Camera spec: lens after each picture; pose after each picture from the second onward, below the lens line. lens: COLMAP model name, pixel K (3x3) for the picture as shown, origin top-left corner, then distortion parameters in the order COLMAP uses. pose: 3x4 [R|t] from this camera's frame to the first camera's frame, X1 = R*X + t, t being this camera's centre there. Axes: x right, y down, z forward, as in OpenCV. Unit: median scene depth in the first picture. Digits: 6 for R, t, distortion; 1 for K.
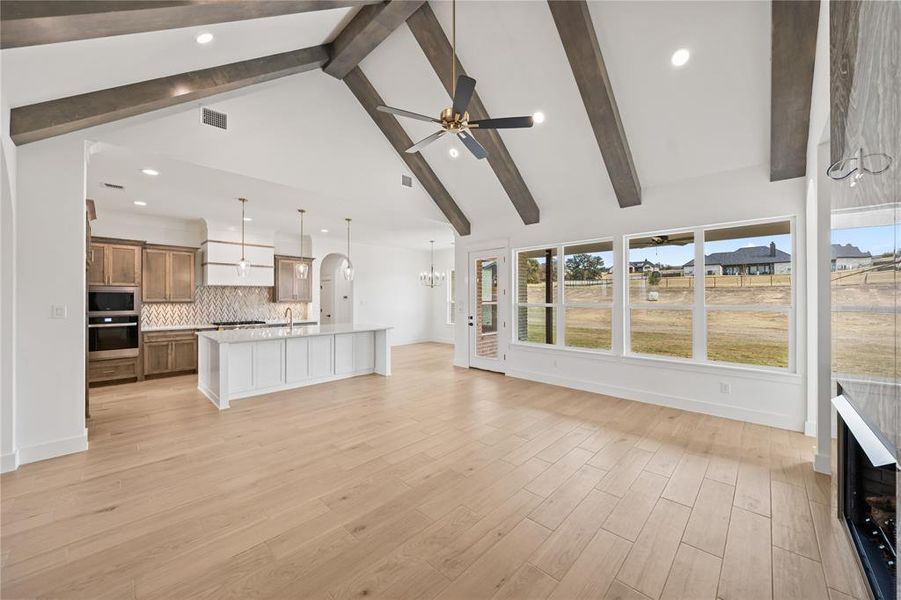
lens RADIAL K [[328.9, 0, 449.0], [0, 328.9, 294.5], [0, 0, 1]] dist [-0.000494, -0.000129]
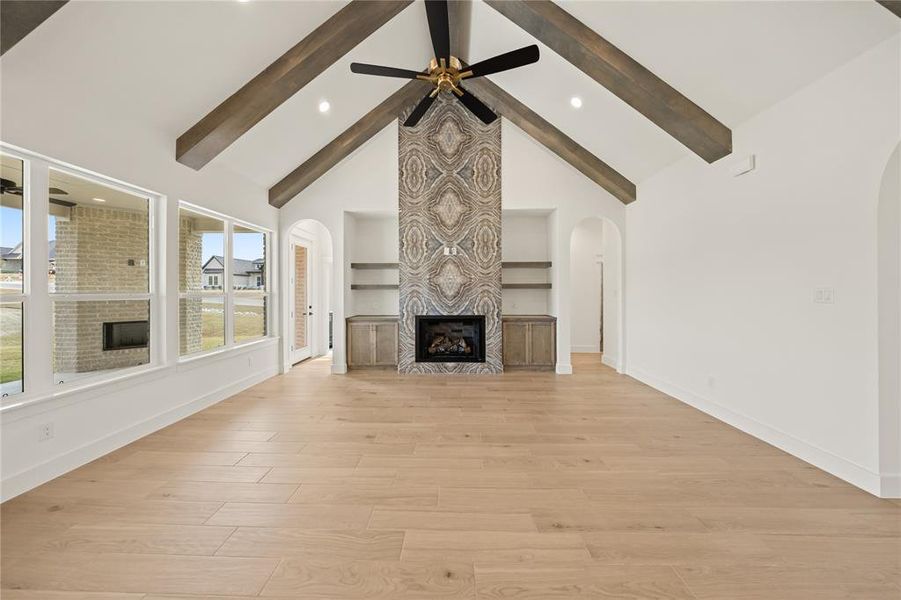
lens RADIAL K [[298.7, 0, 447.3], [0, 298.7, 291.1], [0, 0, 1]] dist [0.007518, -0.000065]
pose [[-0.674199, -0.000418, 0.738550, -0.289156], [-0.005801, 0.999972, -0.004730, 0.018977], [-0.738527, -0.007473, -0.674183, 0.785109]]
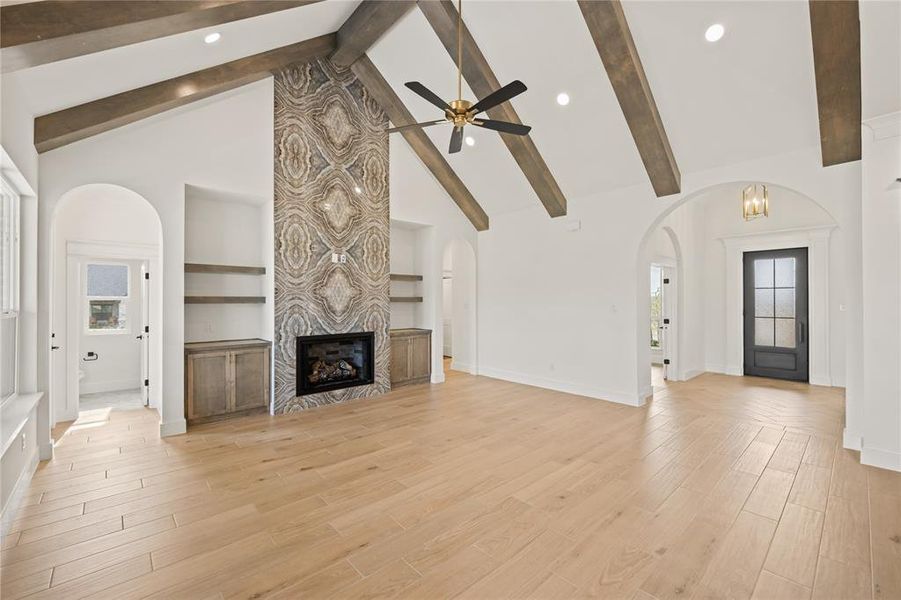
lens RADIAL K [[375.4, 0, 450.5], [0, 375.4, 300.0], [0, 0, 1]] dist [0.000698, -0.000096]
pose [[-0.997750, 0.002362, 0.067006, -0.013374], [0.001474, 0.999910, -0.013303, 0.014863], [-0.067031, -0.013174, -0.997664, 1.075903]]
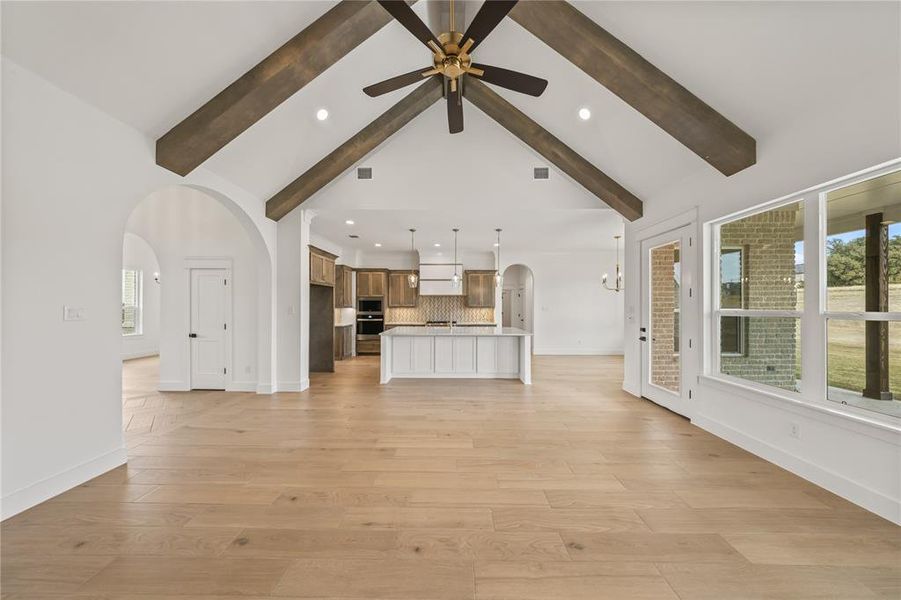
lens RADIAL K [[269.4, 0, 452.3], [0, 269.4, 306.2], [0, 0, 1]] dist [0.000662, -0.000014]
pose [[0.686883, 0.003190, -0.726761, 0.233534], [0.005754, 0.999935, 0.009827, 0.010354], [0.726746, -0.010932, 0.686820, 0.304761]]
